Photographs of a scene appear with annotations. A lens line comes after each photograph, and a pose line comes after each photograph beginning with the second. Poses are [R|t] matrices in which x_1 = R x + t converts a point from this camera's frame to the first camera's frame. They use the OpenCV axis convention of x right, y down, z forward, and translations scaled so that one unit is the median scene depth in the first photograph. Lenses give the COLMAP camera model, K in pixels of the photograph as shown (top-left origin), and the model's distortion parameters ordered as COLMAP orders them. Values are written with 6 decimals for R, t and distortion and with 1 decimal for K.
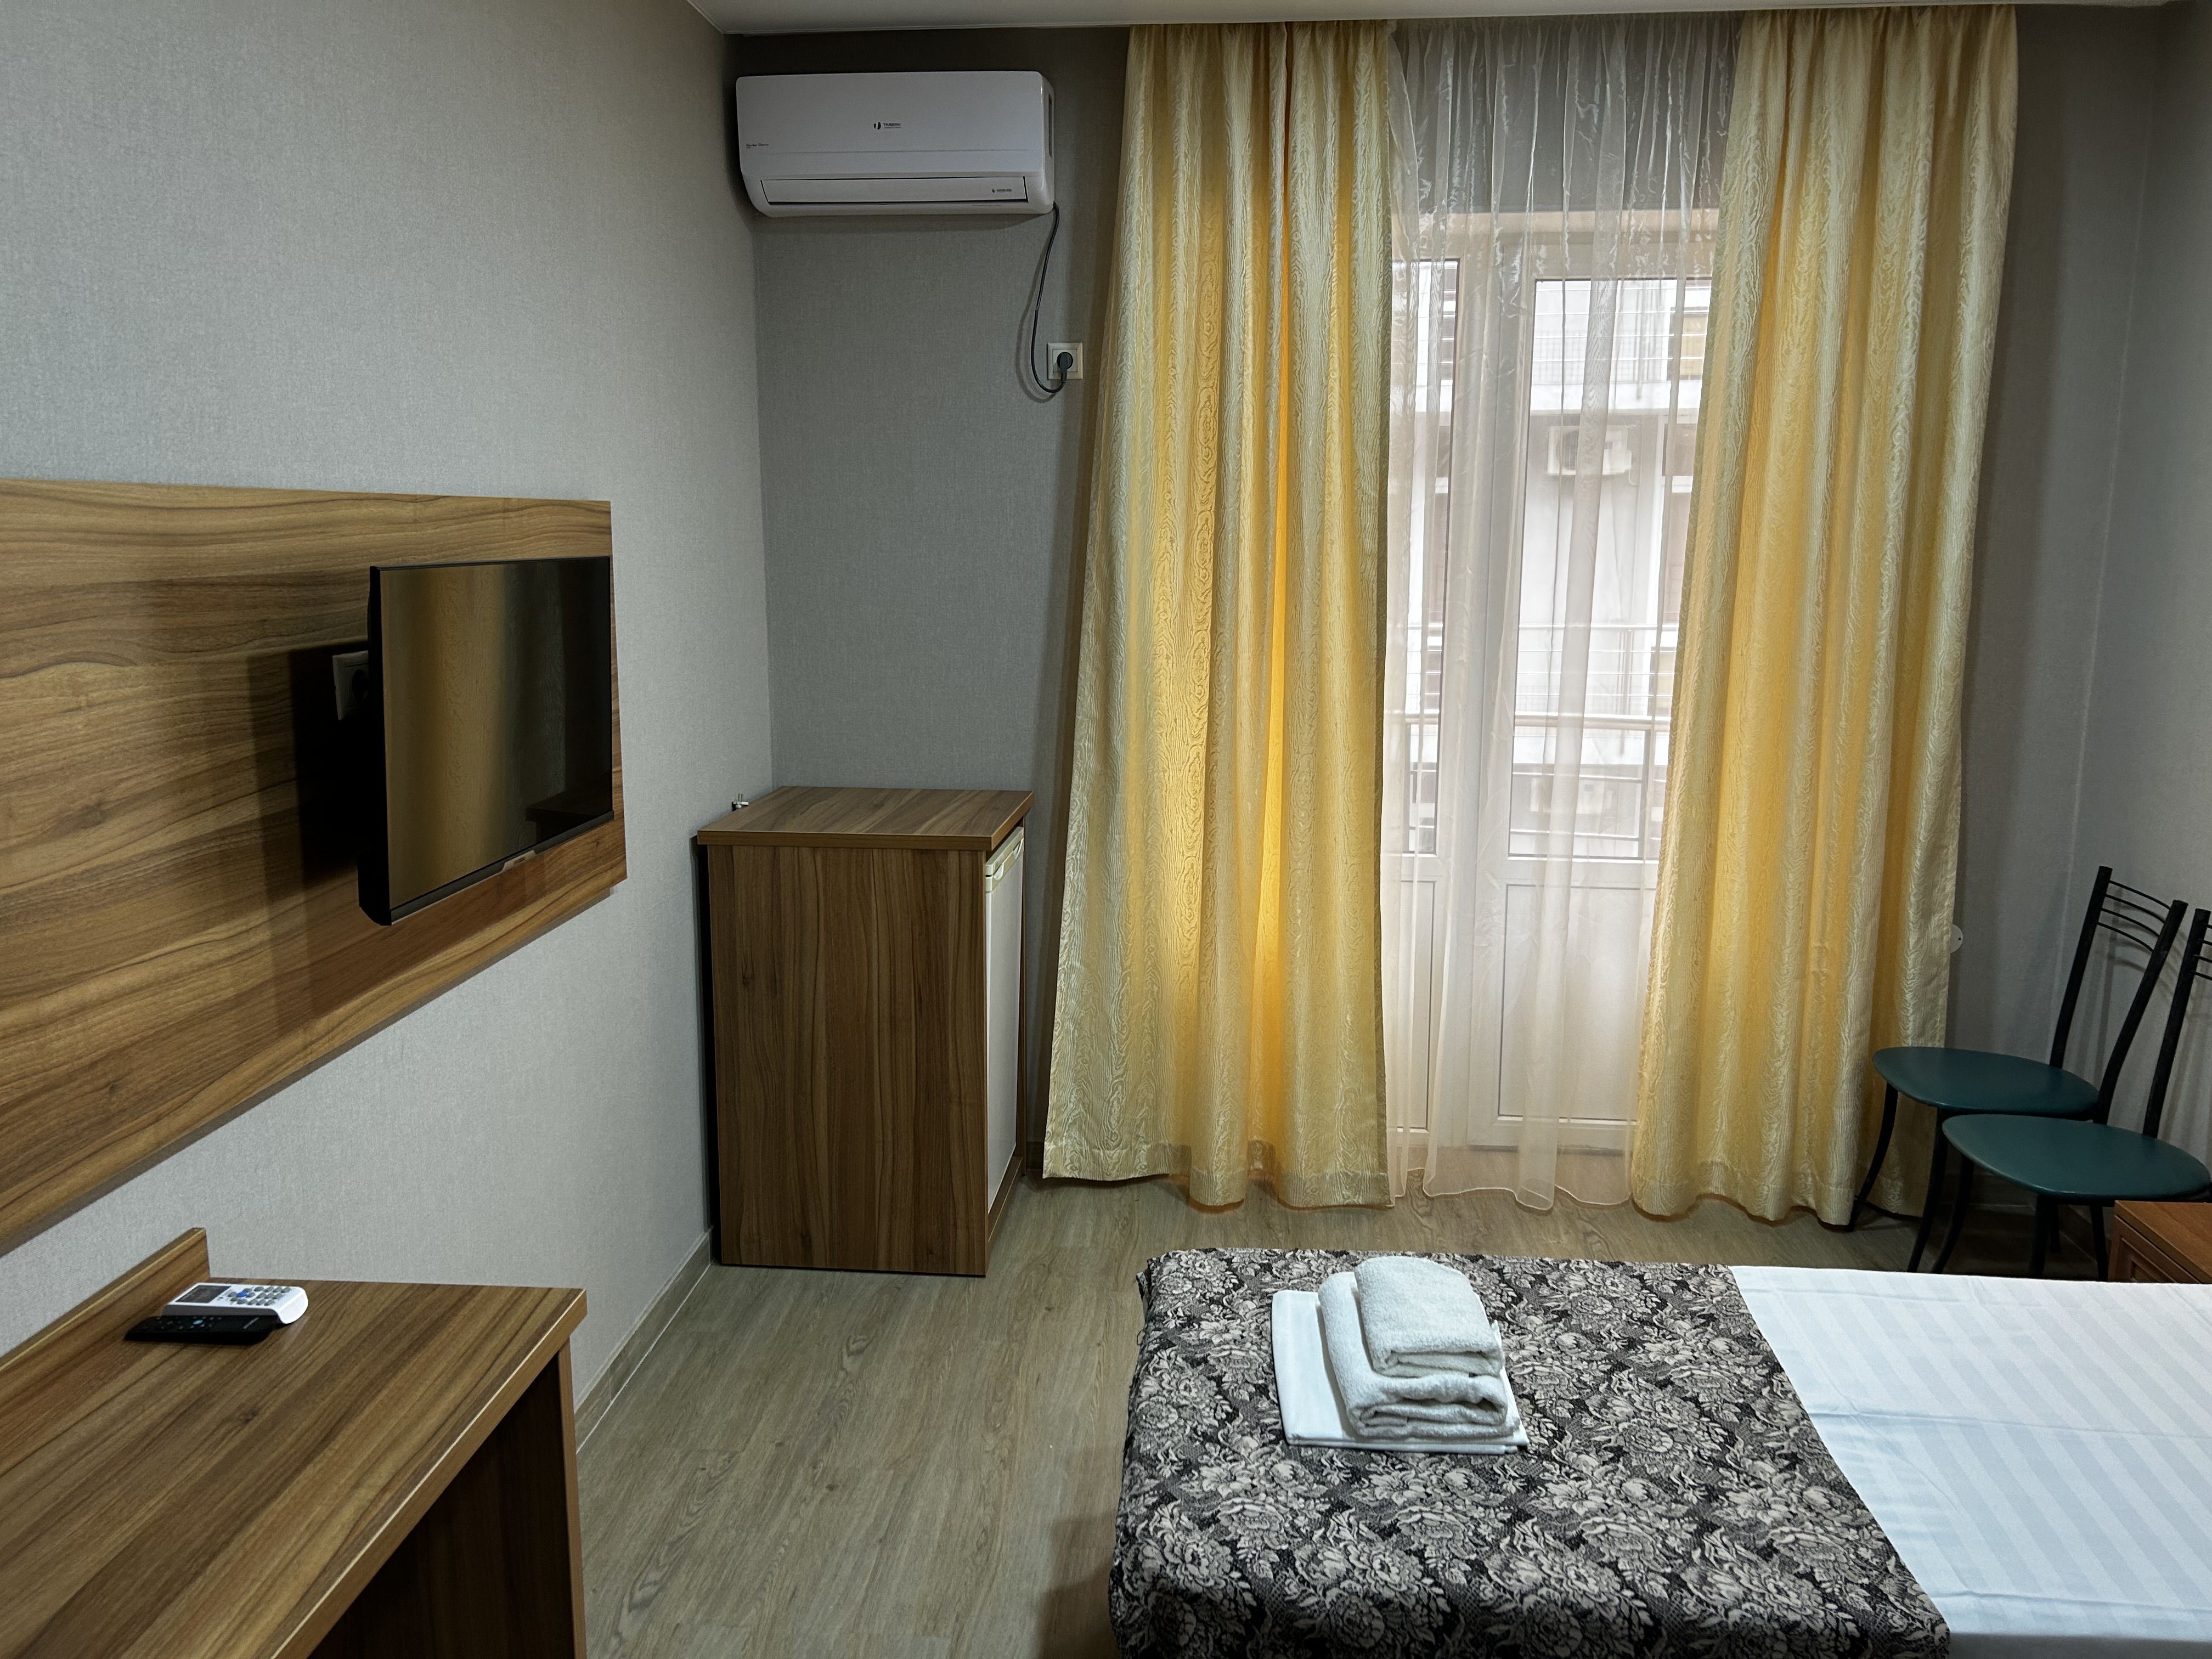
lens RADIAL K [[1663.0, 0, 1104.3], [0, 1663.0, 817.6], [0, 0, 1]] dist [0.056904, -0.043005]
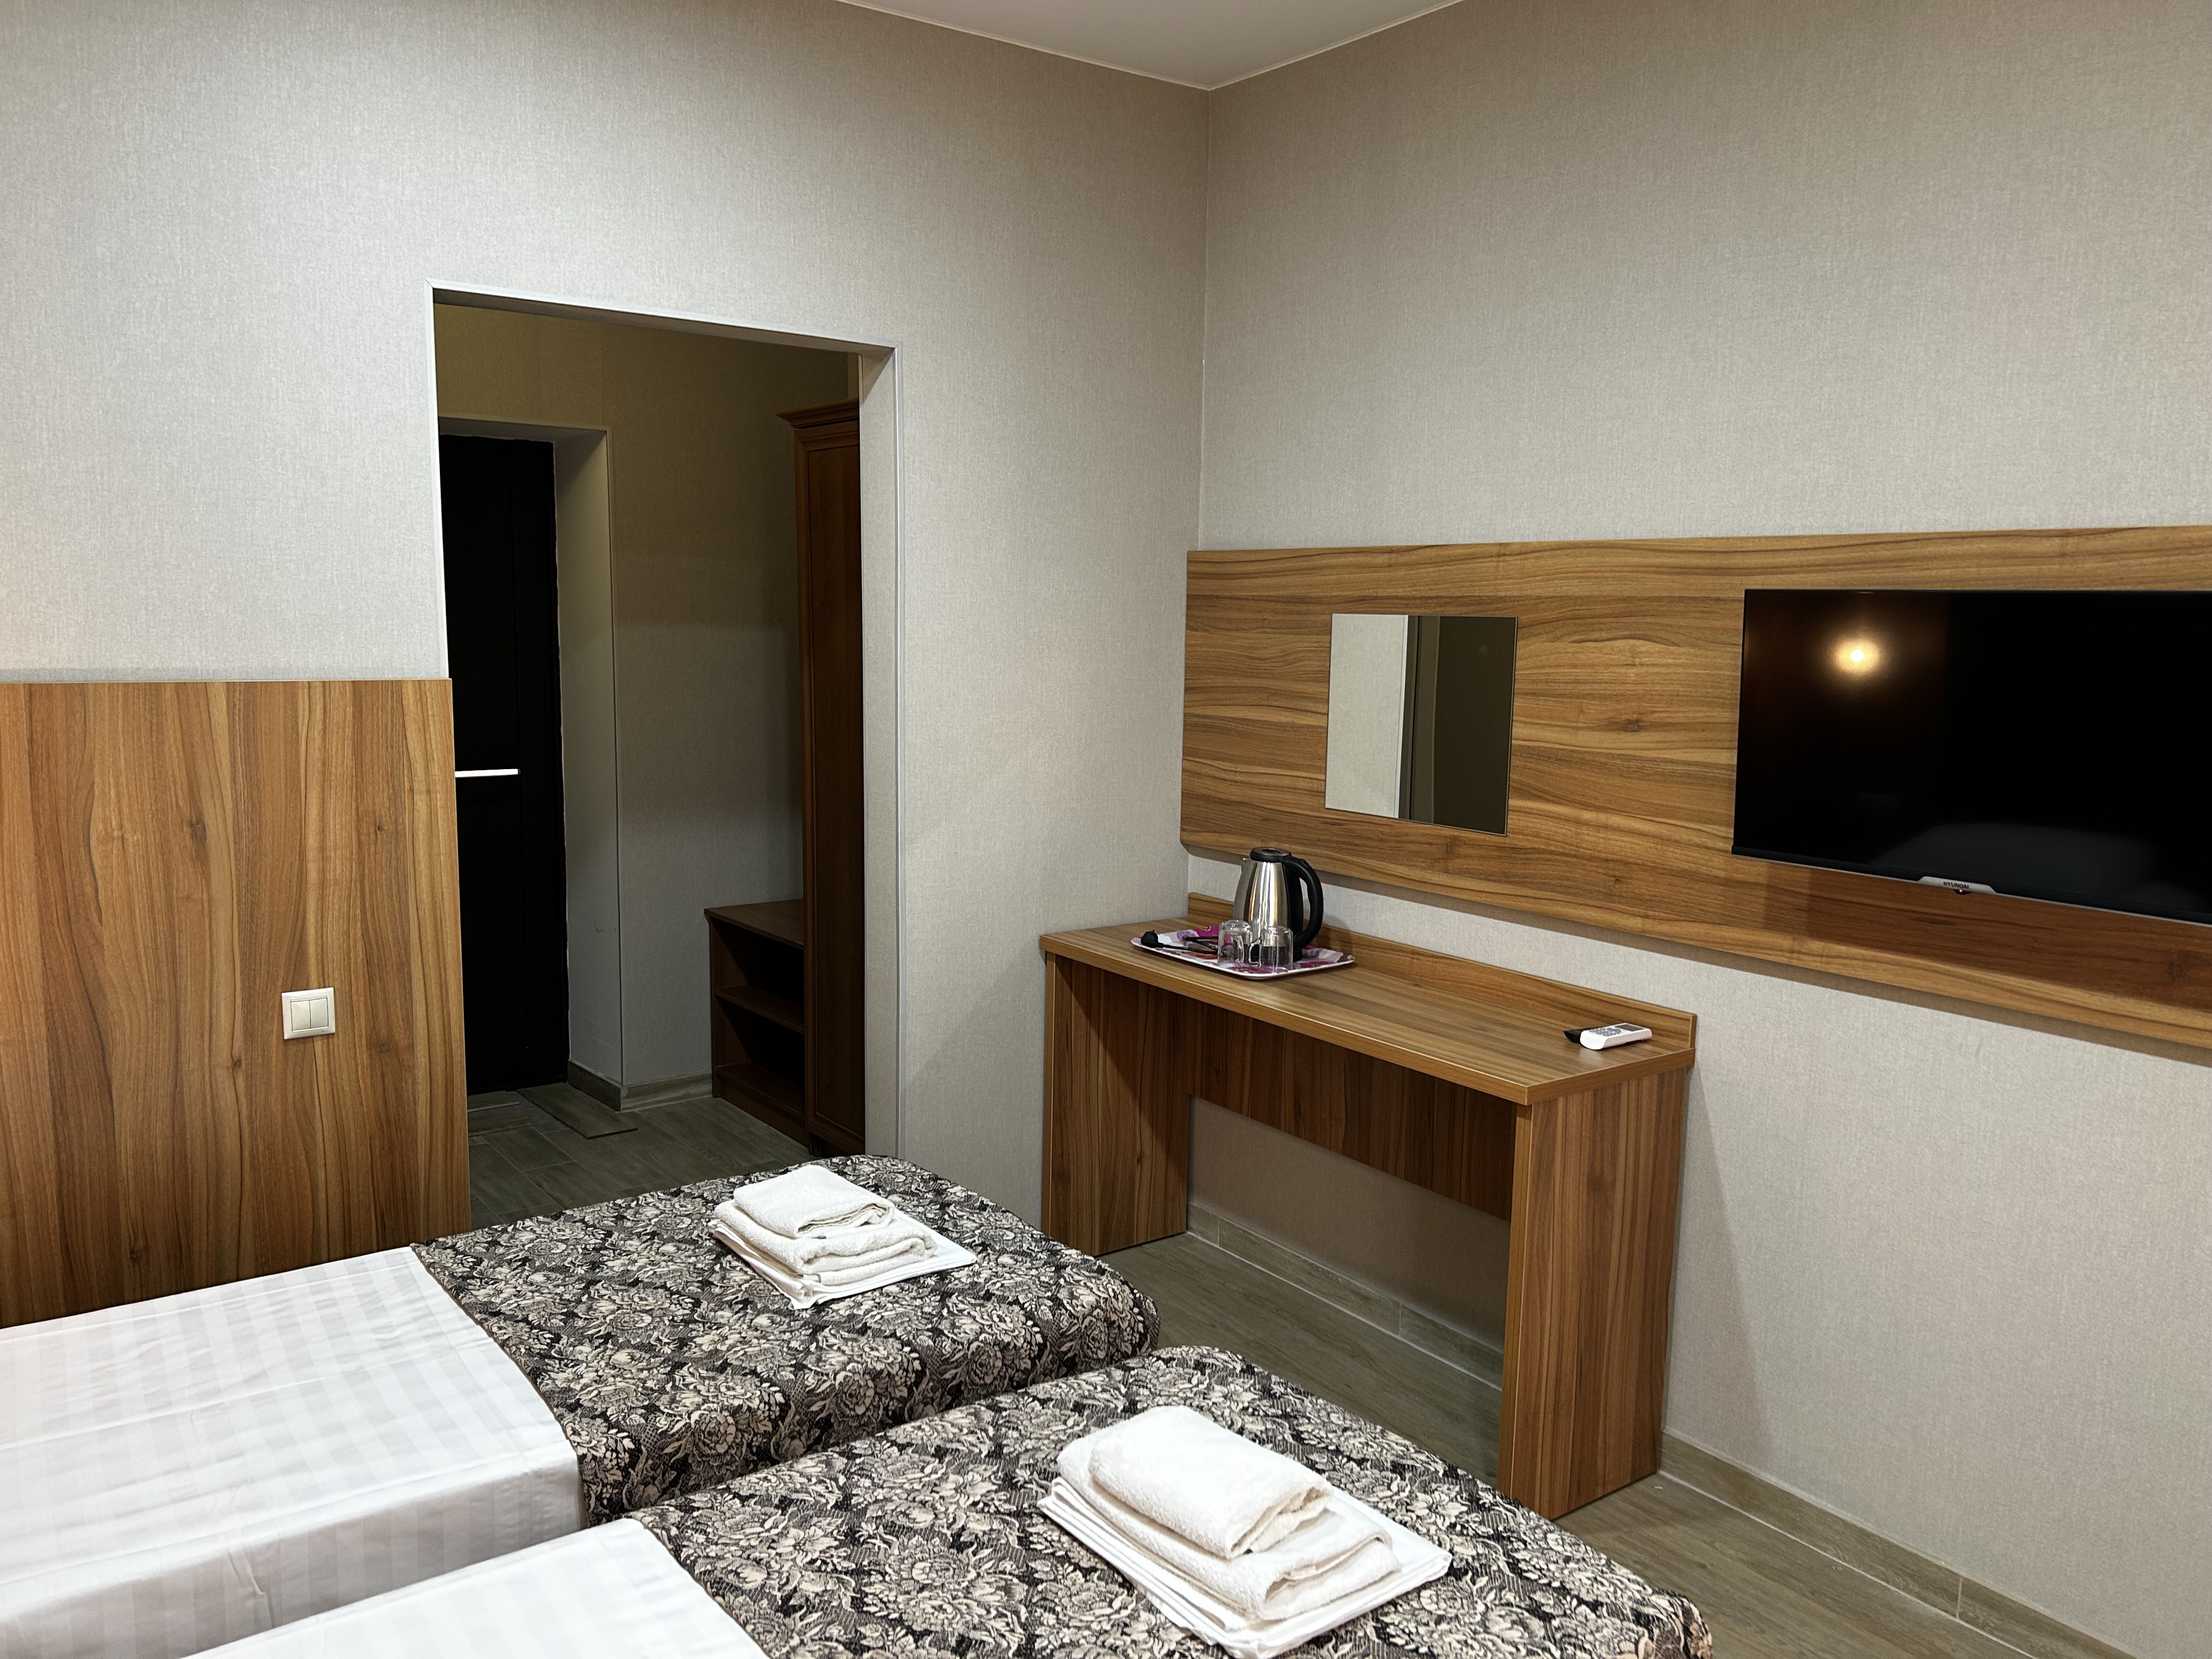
lens RADIAL K [[1663.0, 0, 1104.0], [0, 1663.0, 836.3], [0, 0, 1]] dist [0.056904, -0.043005]
pose [[-0.756866, 0.075991, -0.649137, 0.864210], [-0.133563, 0.954273, 0.267441, -0.253863], [0.639777, 0.289117, -0.712107, 1.704634]]
